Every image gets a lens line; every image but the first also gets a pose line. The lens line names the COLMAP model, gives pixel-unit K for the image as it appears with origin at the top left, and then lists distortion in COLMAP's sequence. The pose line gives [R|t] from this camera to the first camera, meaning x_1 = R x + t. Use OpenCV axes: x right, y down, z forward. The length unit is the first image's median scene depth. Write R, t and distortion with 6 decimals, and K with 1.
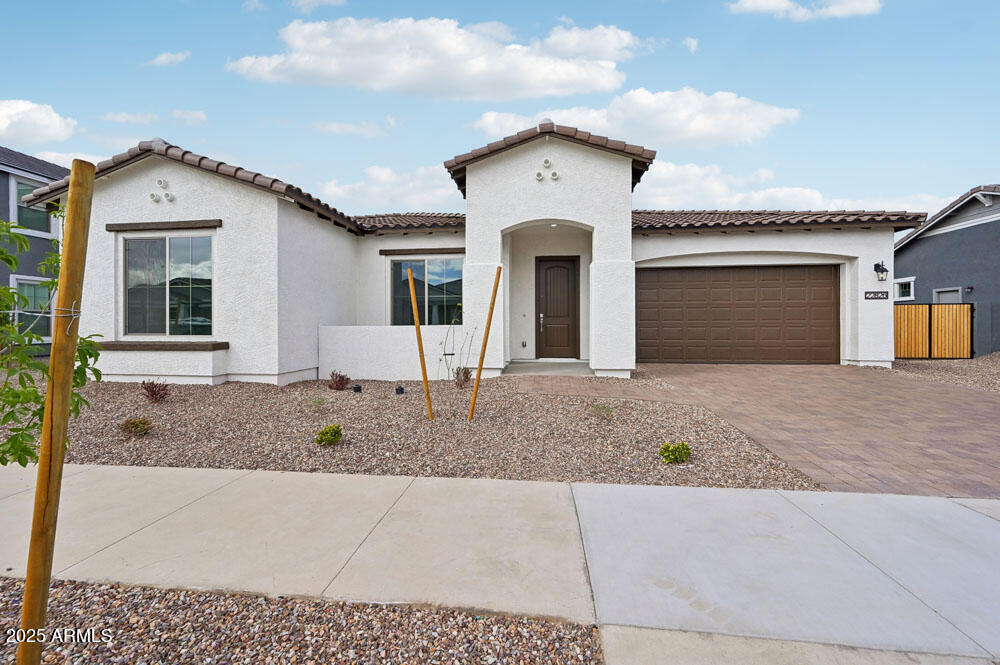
lens RADIAL K [[402.0, 0, 497.4], [0, 402.0, 326.5], [0, 0, 1]] dist [-0.006143, -0.000519]
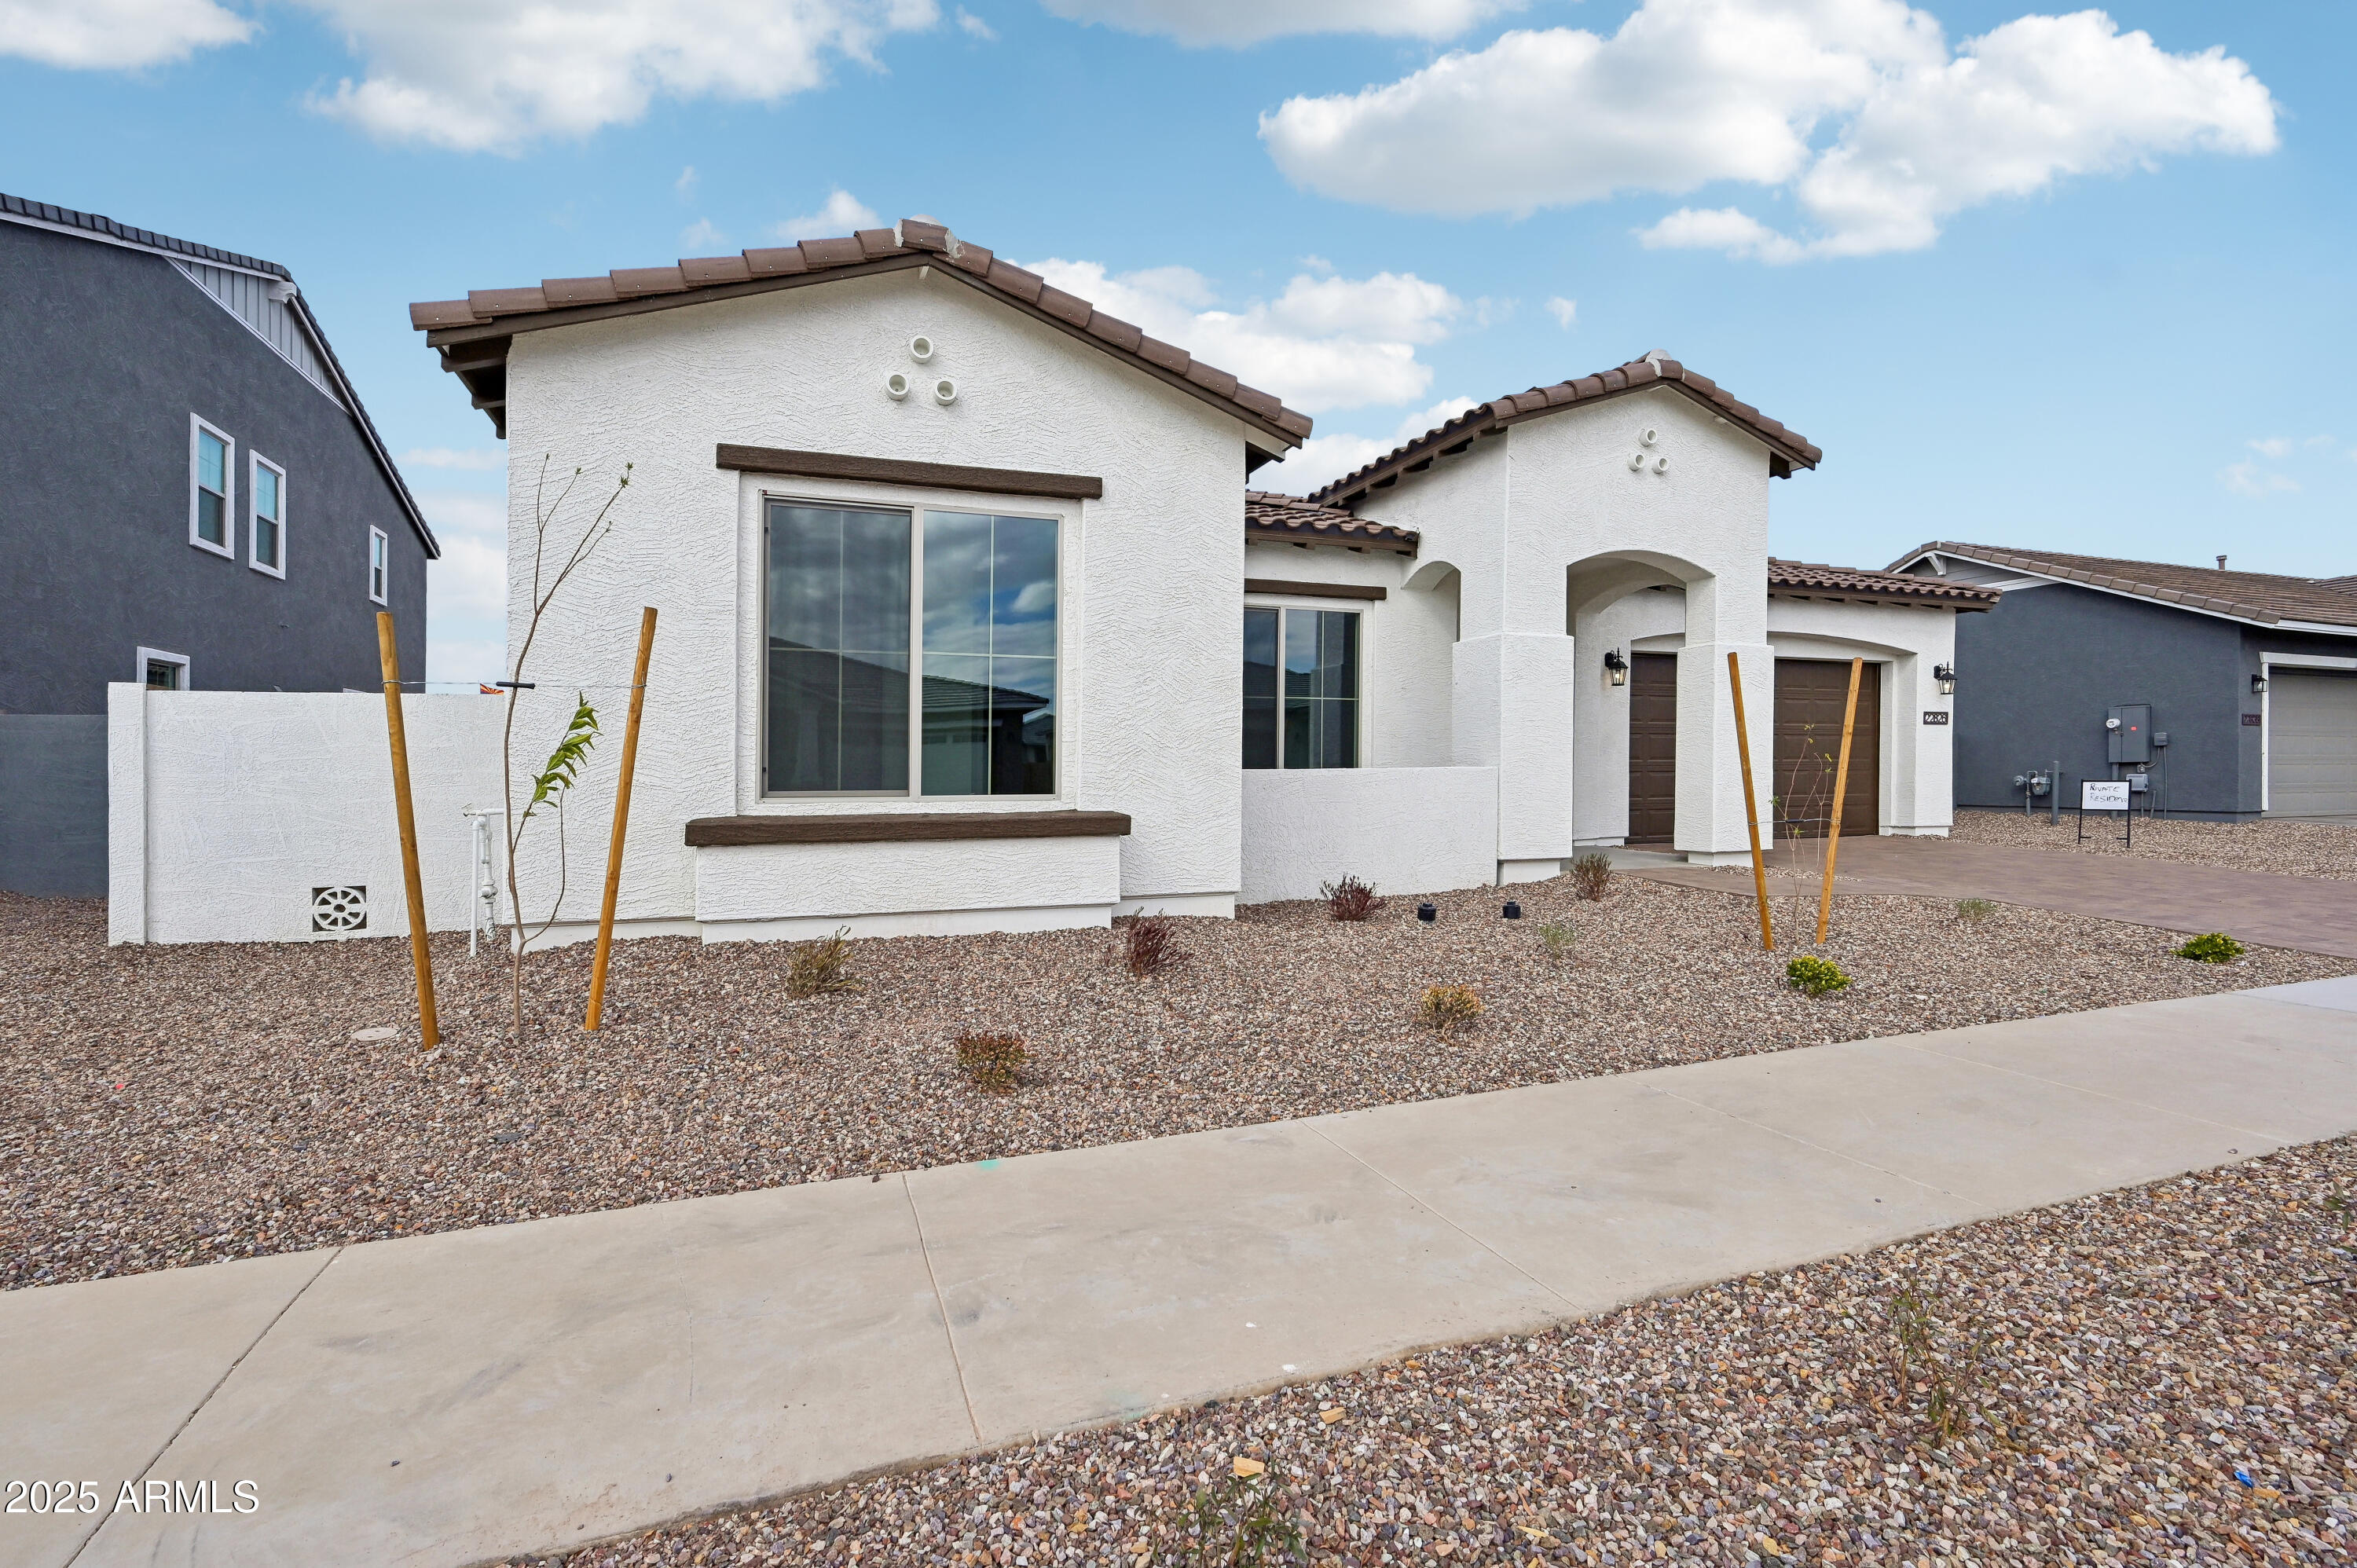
lens RADIAL K [[1089.9, 0, 1181.9], [0, 1089.9, 781.0], [0, 0, 1]] dist [-0.004353, -0.000164]
pose [[0.889368, -0.006317, 0.457149, -1.014670], [0.005523, 0.999980, 0.003073, 0.007307], [-0.457159, -0.000208, 0.889385, 0.072266]]
